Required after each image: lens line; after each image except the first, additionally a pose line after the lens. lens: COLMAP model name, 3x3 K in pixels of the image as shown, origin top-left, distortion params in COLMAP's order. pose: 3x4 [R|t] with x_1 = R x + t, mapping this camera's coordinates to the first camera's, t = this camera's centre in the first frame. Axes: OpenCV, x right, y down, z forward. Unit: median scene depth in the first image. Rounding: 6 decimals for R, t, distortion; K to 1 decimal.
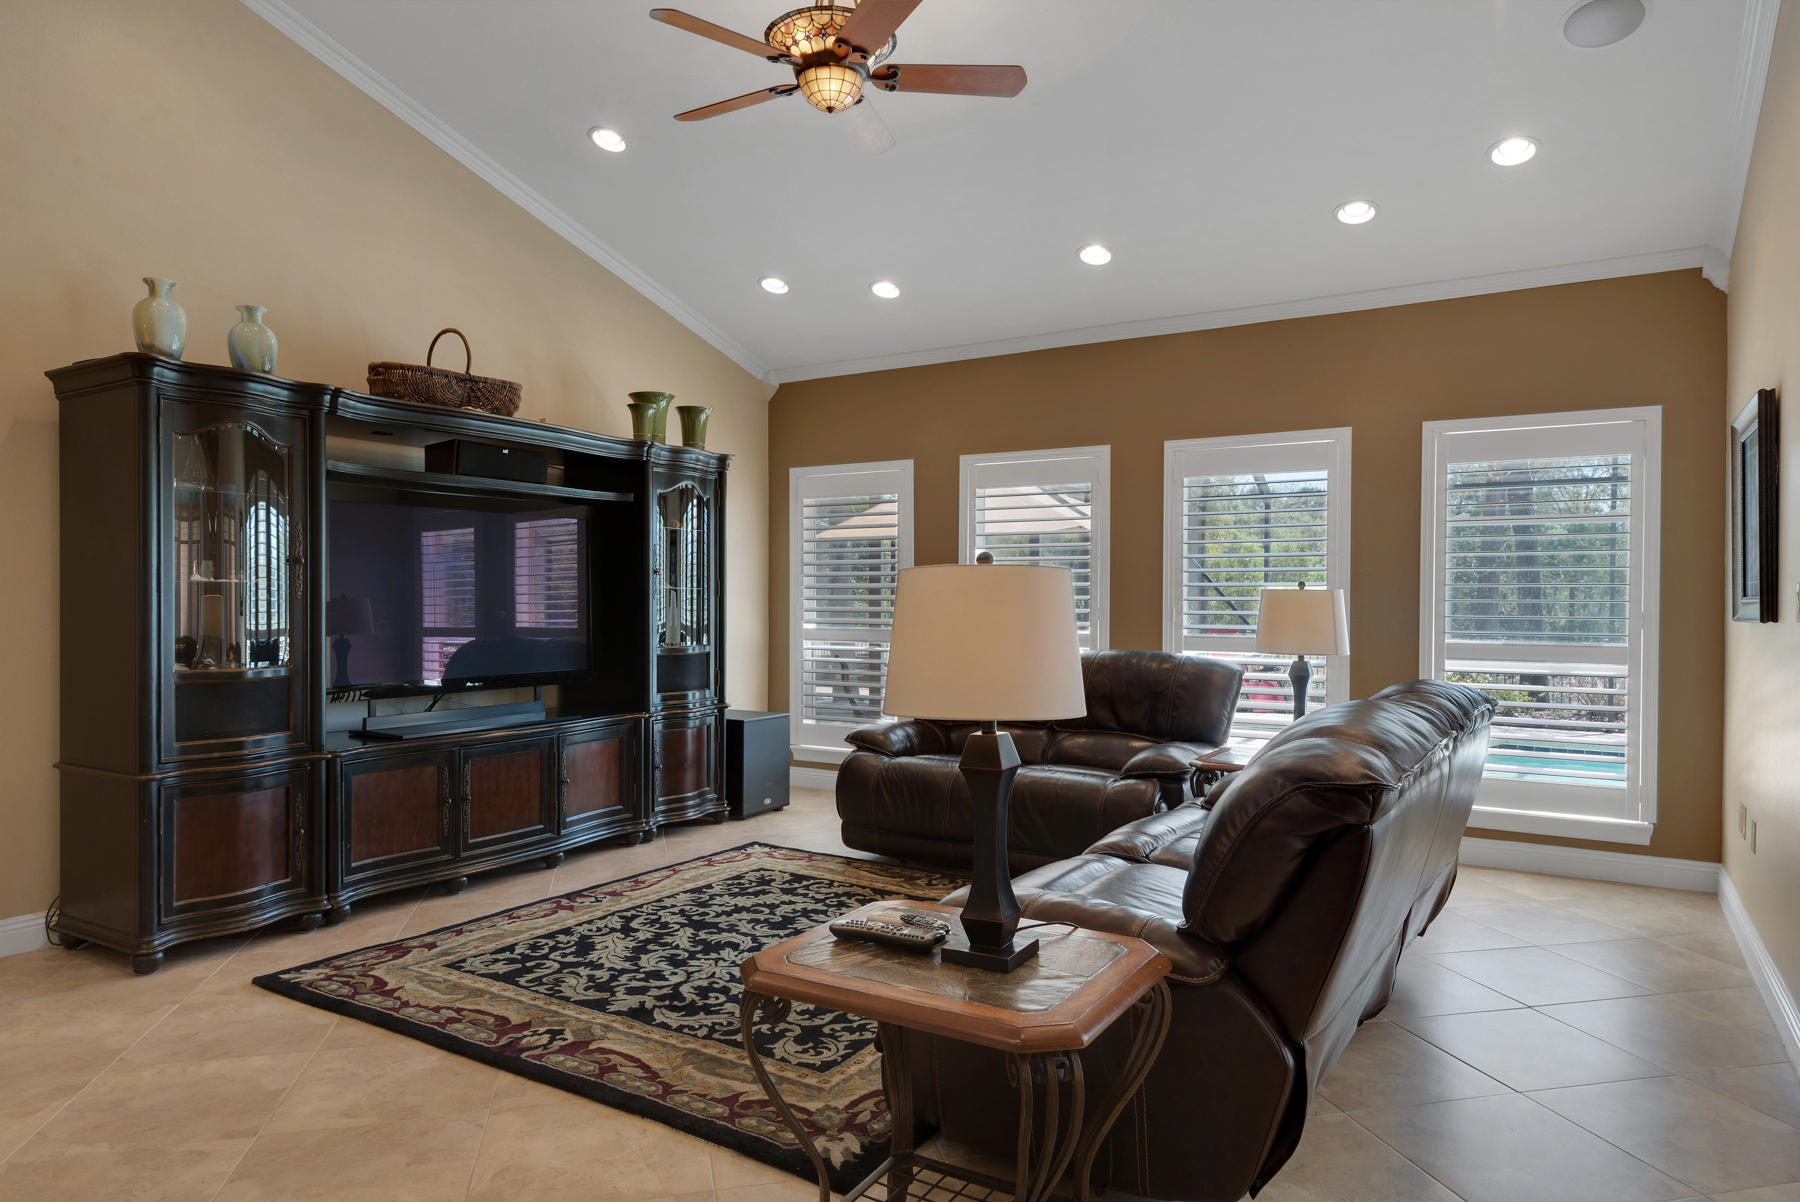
lens RADIAL K [[1119.5, 0, 889.2], [0, 1119.5, 595.5], [0, 0, 1]] dist [0.047960, -0.000313]
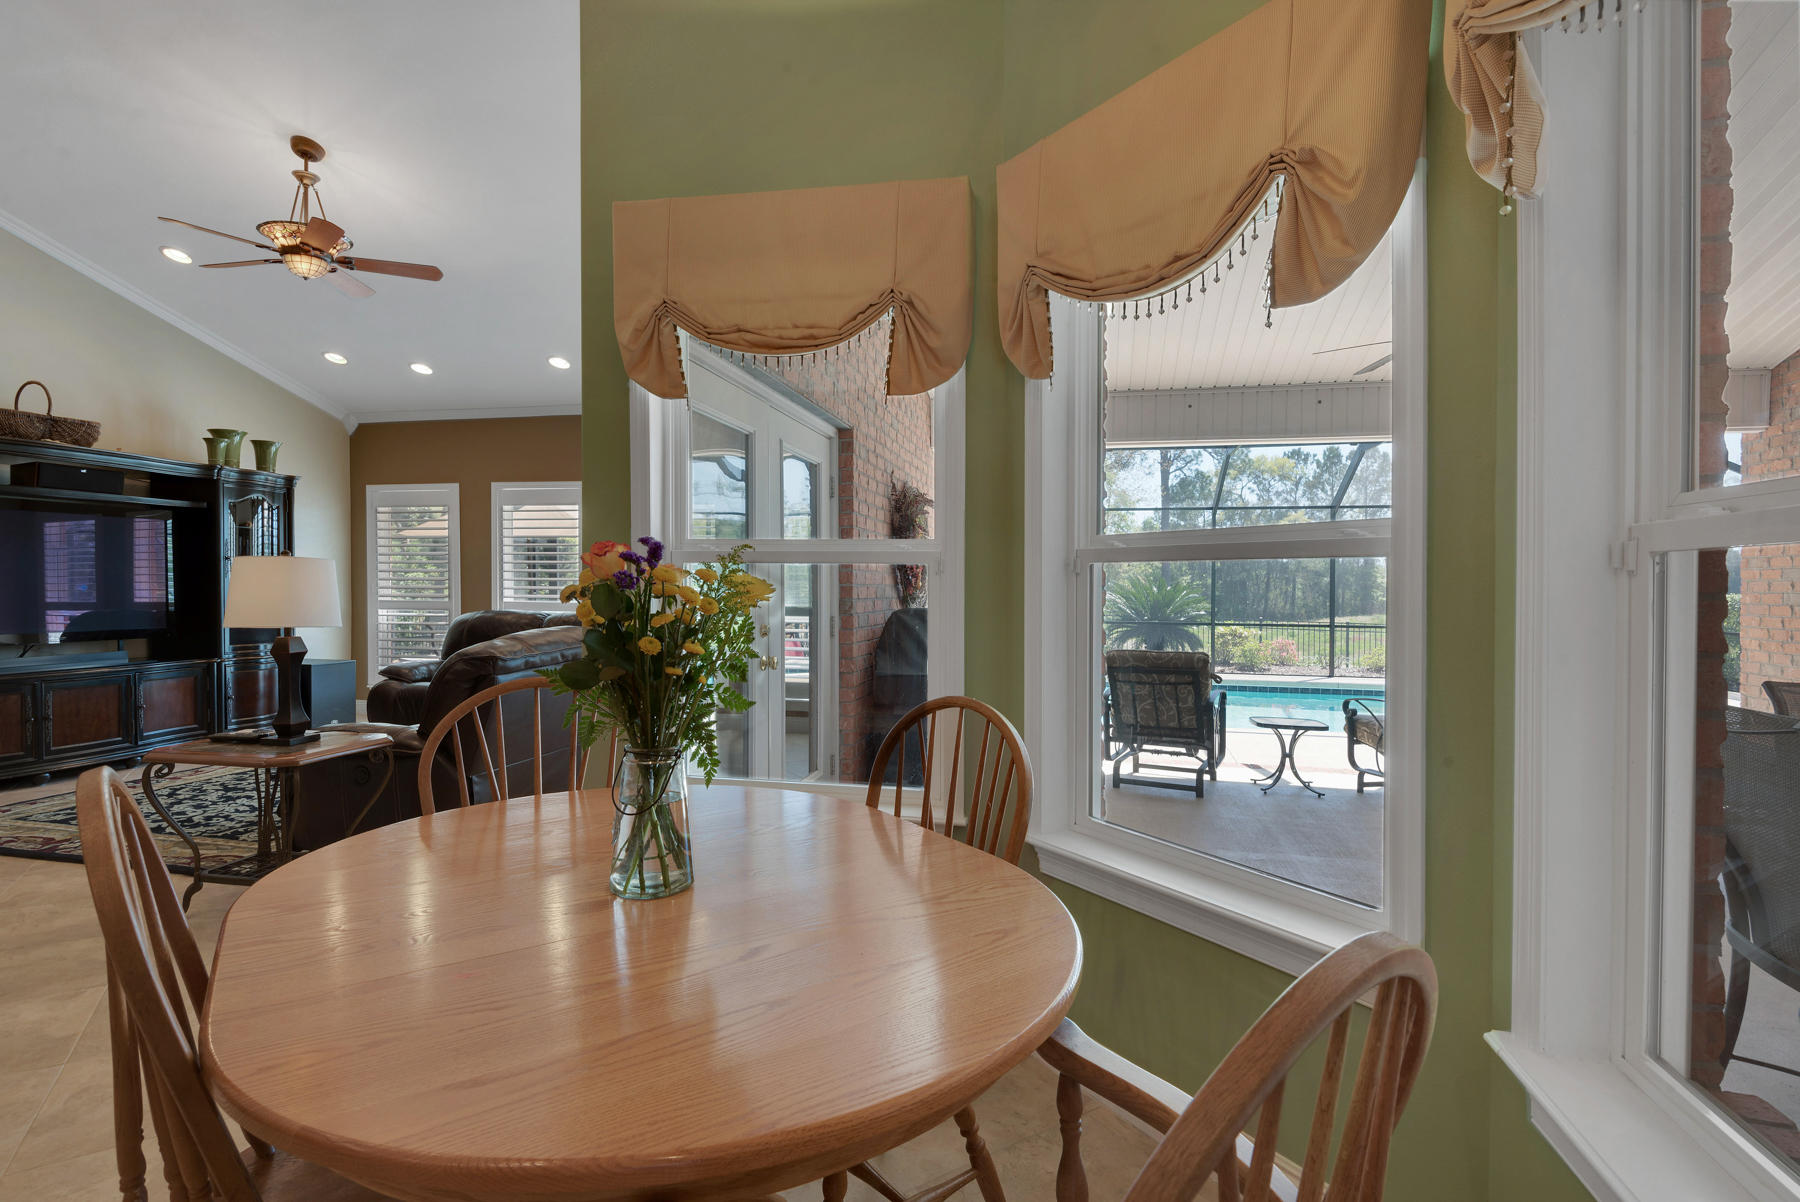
lens RADIAL K [[884.1, 0, 891.4], [0, 884.1, 593.0], [0, 0, 1]] dist [0.003586, -0.003042]
pose [[0.943224, 0.000594, 0.332156, 0.249652], [-0.004555, 0.999928, 0.011146, 0.006952], [-0.332126, -0.012026, 0.943159, -0.386407]]
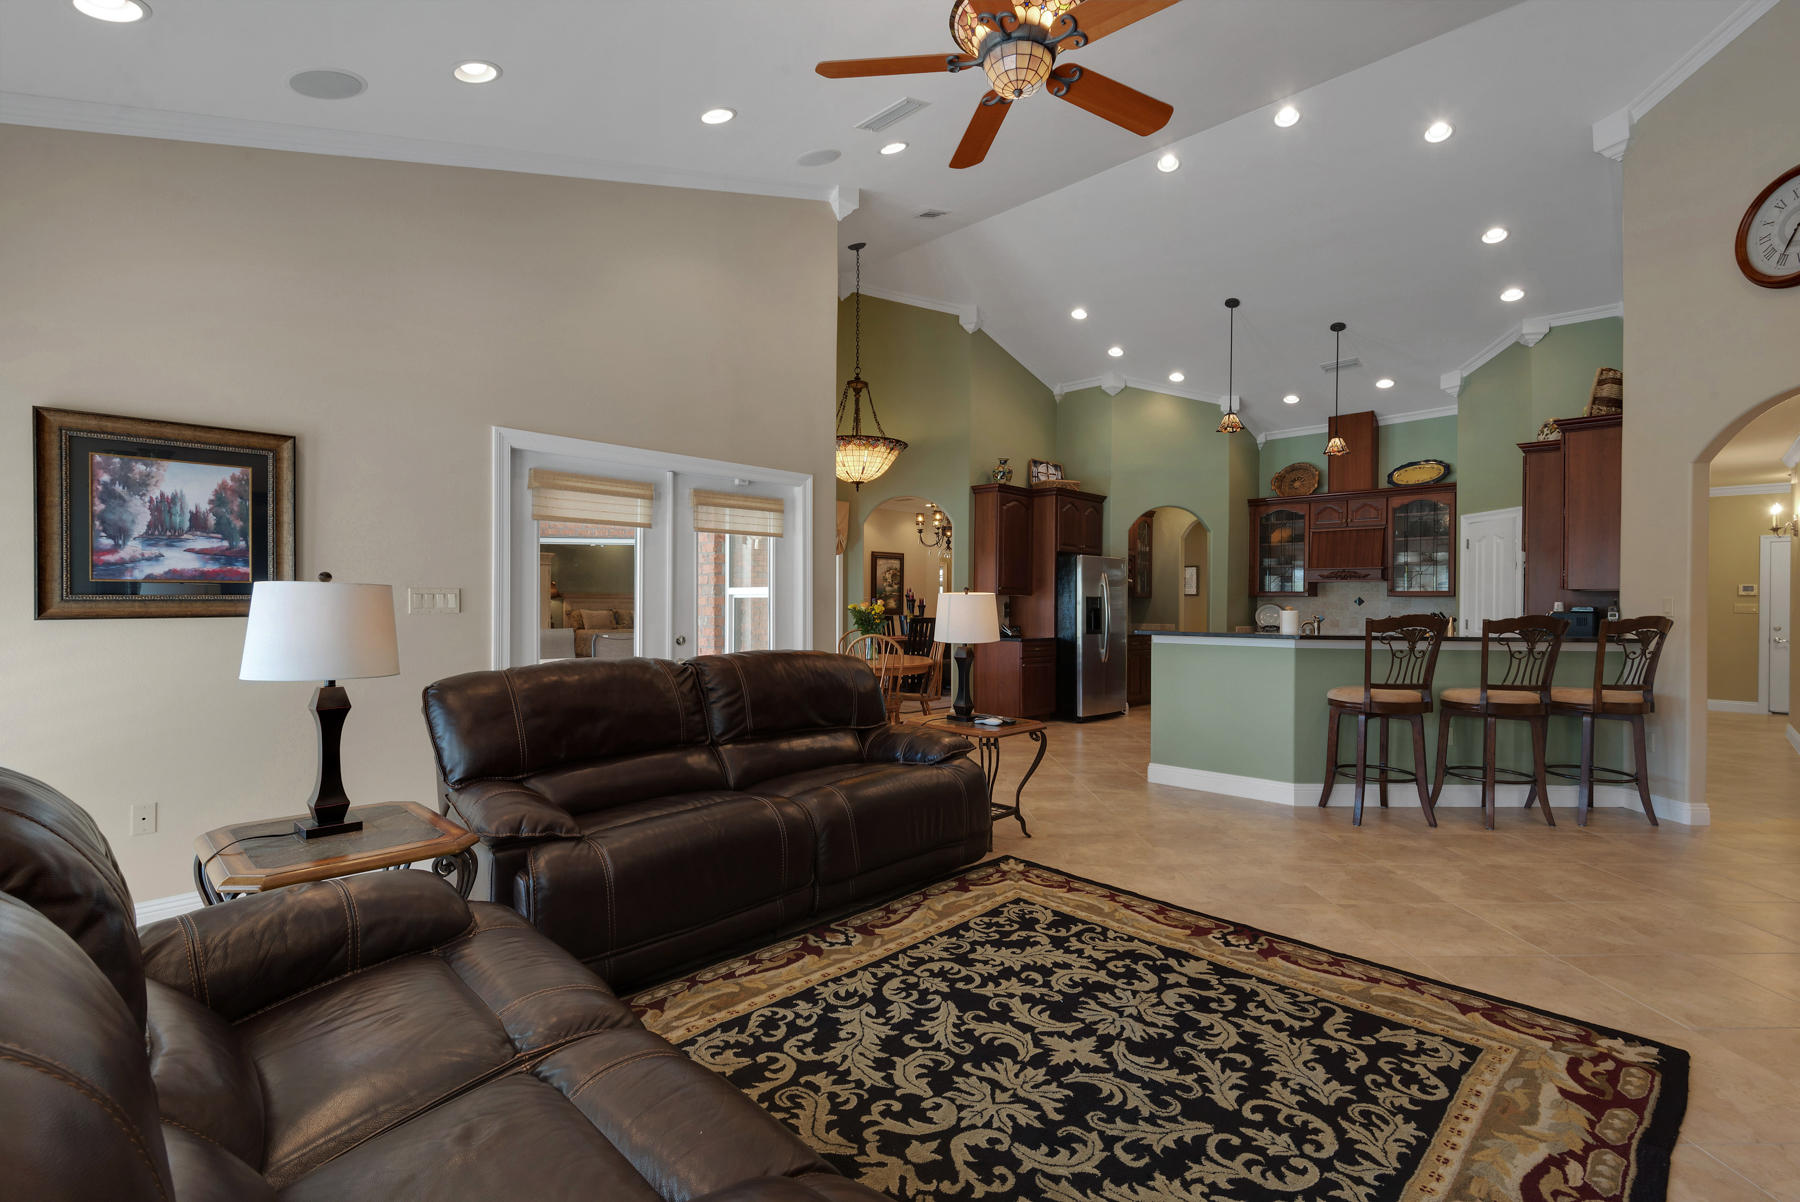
lens RADIAL K [[818.3, 0, 897.0], [0, 818.3, 619.2], [0, 0, 1]] dist [0.005461, -0.002413]
pose [[-0.979220, -0.010810, 0.202515, -0.073767], [-0.006998, 0.999785, 0.019530, 0.001902], [-0.202682, 0.017707, -0.979084, 1.321529]]
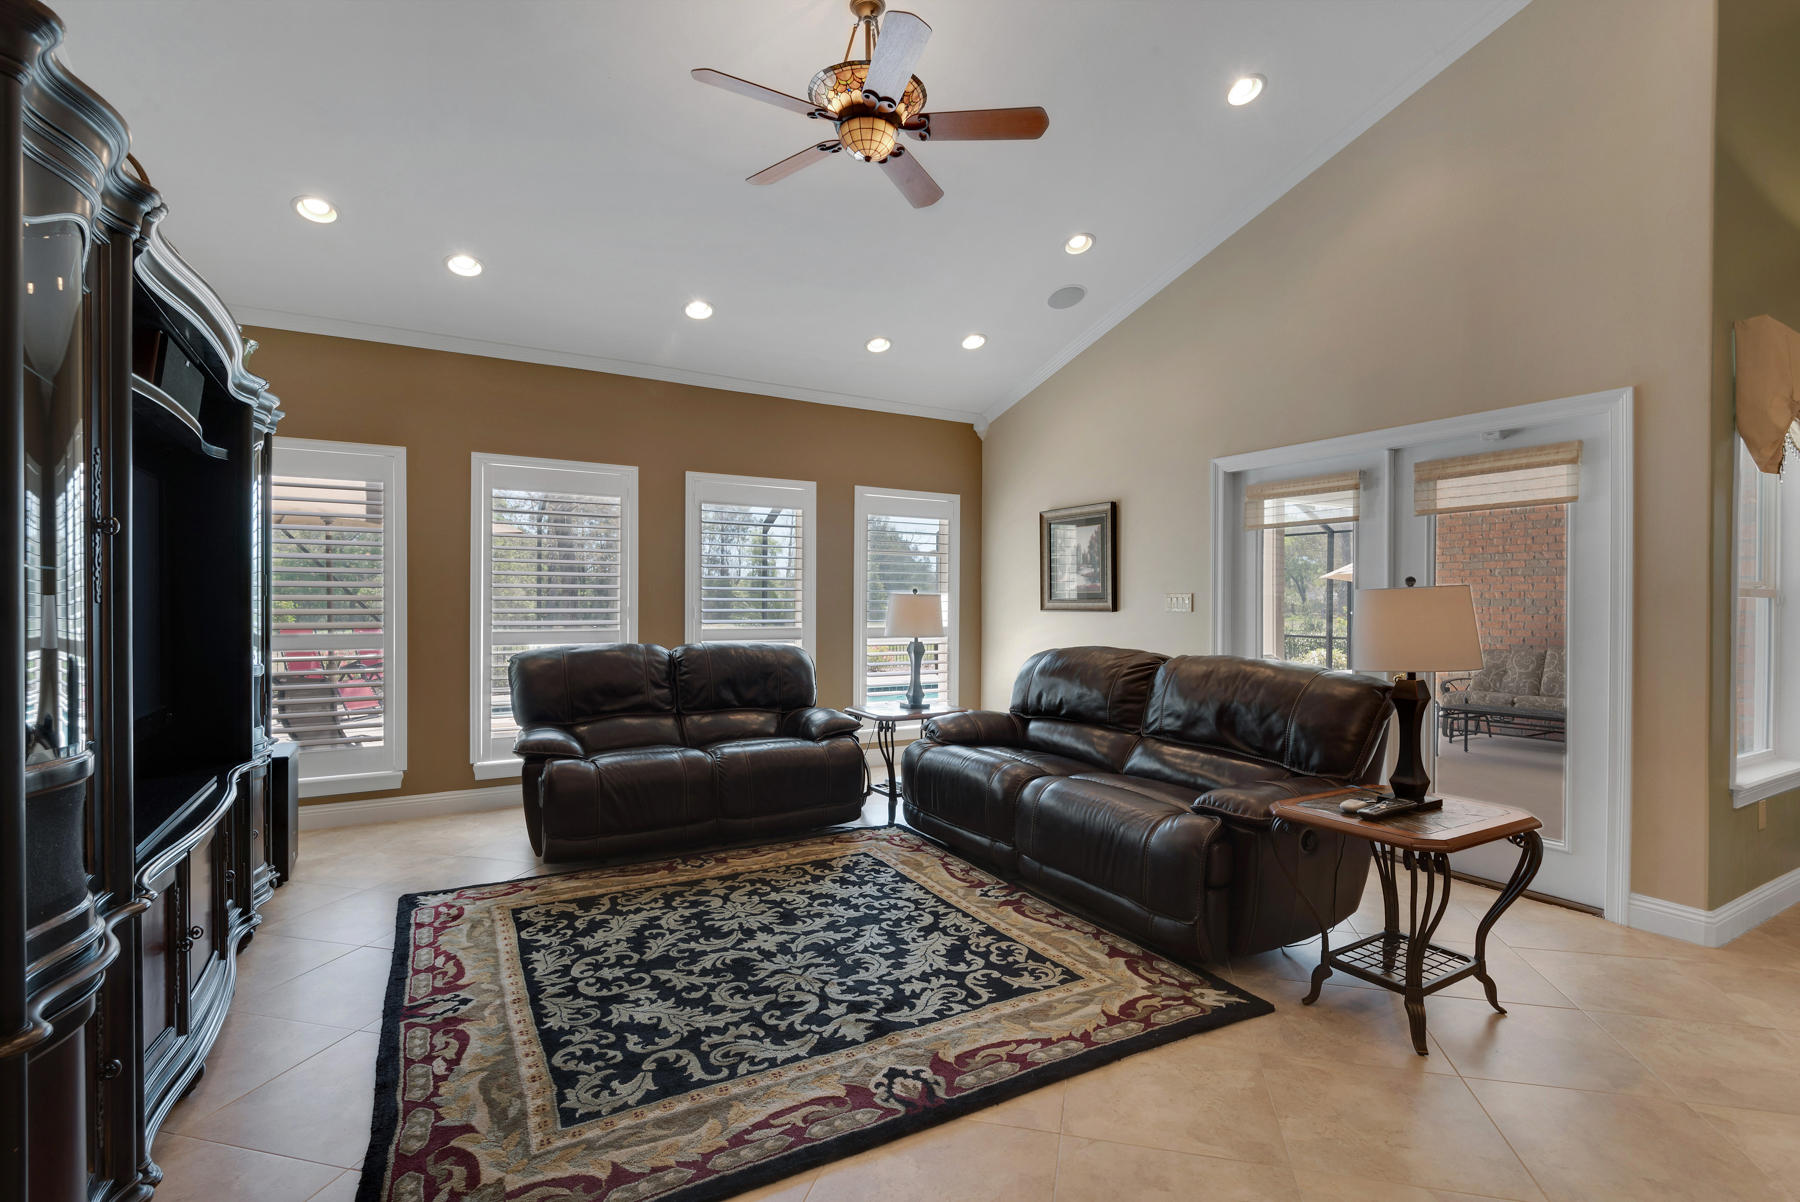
lens RADIAL K [[860.9, 0, 912.5], [0, 860.9, 600.8], [0, 0, 1]] dist [0.028248, -0.007085]
pose [[0.453678, -0.003056, 0.891160, -0.614299], [-0.005642, 0.999964, 0.006302, -0.003400], [-0.891148, -0.007887, 0.453645, 0.446645]]
